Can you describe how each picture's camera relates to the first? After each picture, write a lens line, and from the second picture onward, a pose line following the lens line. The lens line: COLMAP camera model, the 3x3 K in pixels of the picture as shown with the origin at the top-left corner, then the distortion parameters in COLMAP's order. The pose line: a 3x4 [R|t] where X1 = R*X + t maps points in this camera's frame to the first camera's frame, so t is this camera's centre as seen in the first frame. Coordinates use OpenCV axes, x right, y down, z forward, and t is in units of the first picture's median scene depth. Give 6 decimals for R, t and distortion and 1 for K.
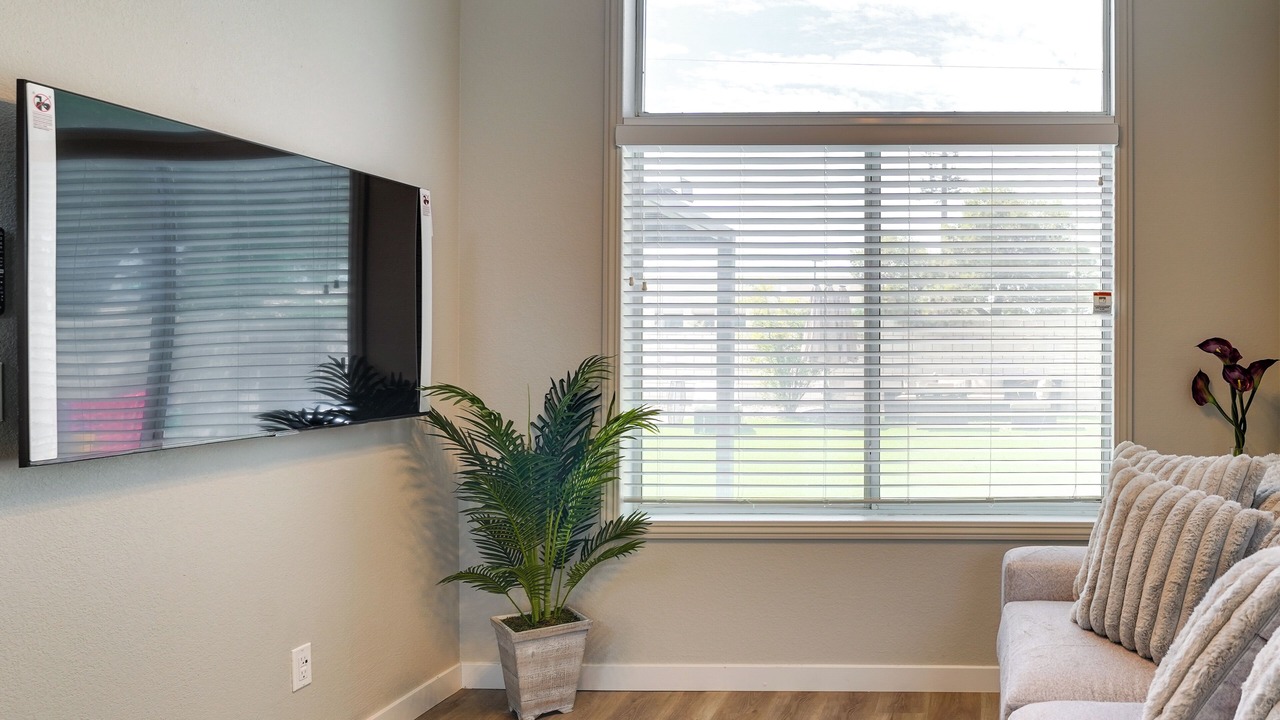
lens RADIAL K [[714.8, 0, 642.6], [0, 714.8, 343.6], [0, 0, 1]] dist [-0.029383, 0.000178]
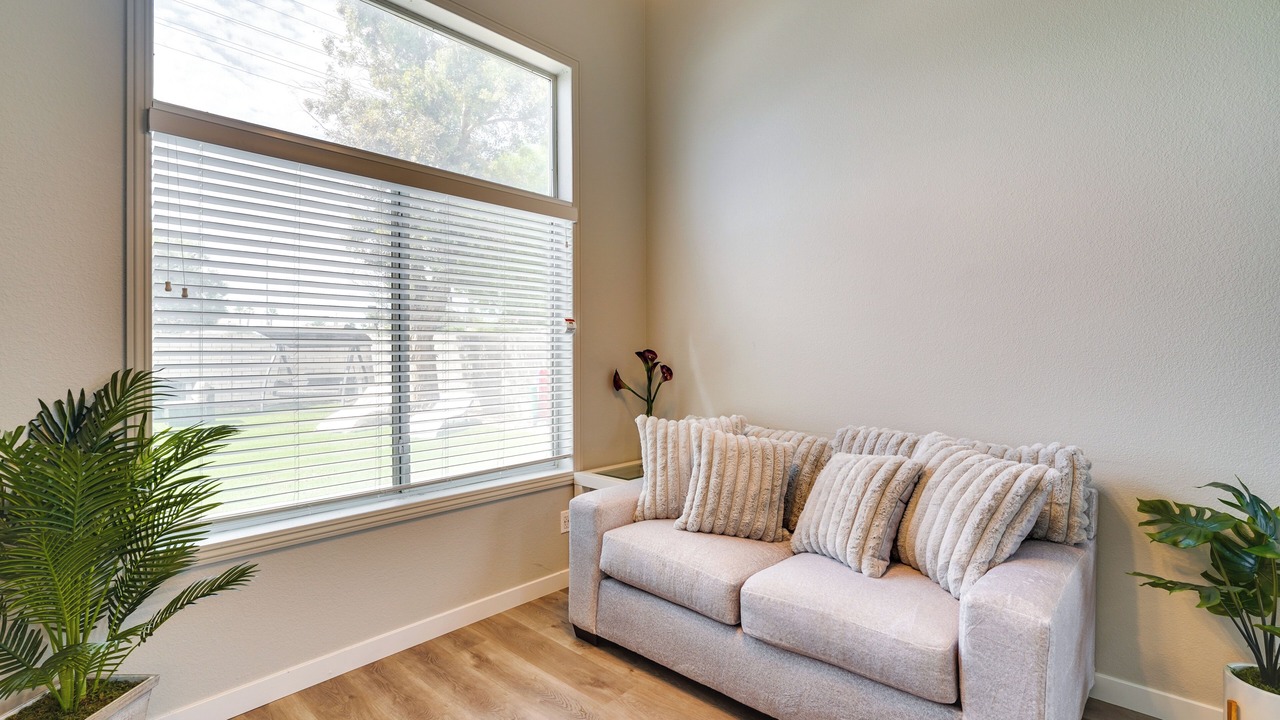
lens RADIAL K [[714.8, 0, 642.6], [0, 714.8, 343.6], [0, 0, 1]] dist [-0.029383, 0.000178]
pose [[0.565120, 0.005199, 0.824992, -0.519802], [0.004772, 0.999943, -0.009570, -0.004610], [-0.824995, 0.009345, 0.565063, 0.005616]]
